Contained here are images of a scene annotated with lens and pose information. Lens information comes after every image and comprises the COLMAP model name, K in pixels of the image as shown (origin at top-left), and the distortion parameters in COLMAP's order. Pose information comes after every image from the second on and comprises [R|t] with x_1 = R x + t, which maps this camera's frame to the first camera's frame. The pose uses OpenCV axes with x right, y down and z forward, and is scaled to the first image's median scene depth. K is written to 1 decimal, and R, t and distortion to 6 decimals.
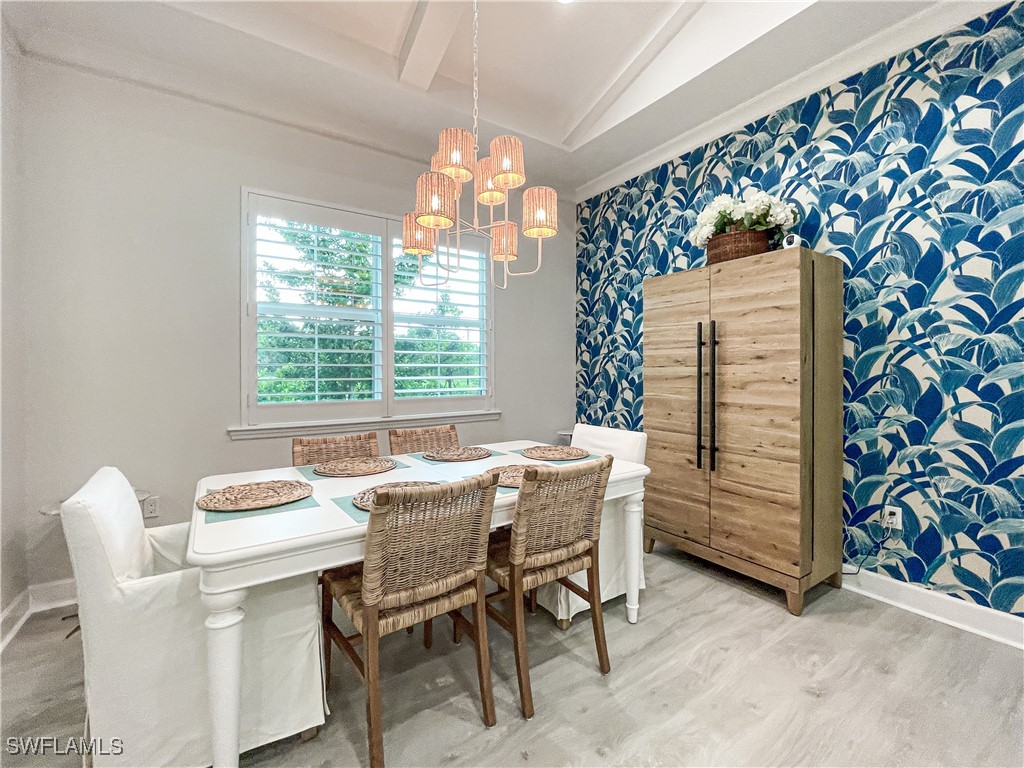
lens RADIAL K [[437.4, 0, 505.9], [0, 437.4, 370.8], [0, 0, 1]] dist [-0.005850, -0.000079]
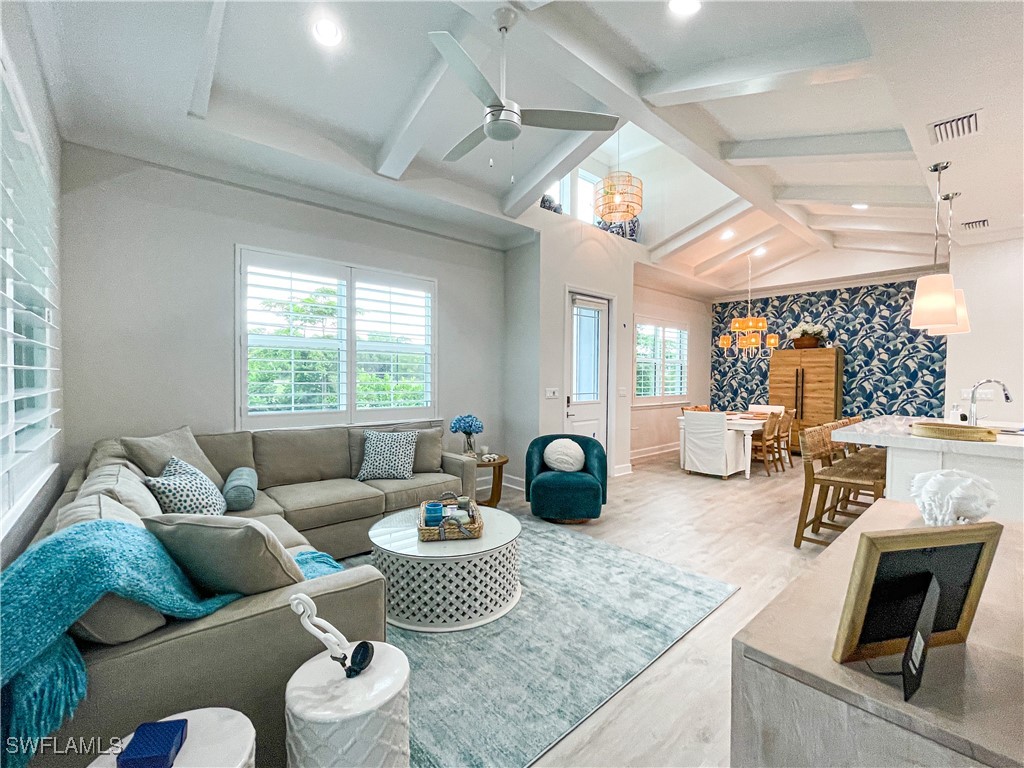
lens RADIAL K [[437.4, 0, 503.4], [0, 437.4, 384.9], [0, 0, 1]] dist [-0.005850, -0.000079]
pose [[0.992979, 0.006935, 0.118087, -1.900102], [-0.009340, 0.999760, 0.019829, -0.043588], [-0.117921, -0.020793, 0.992805, -1.703462]]
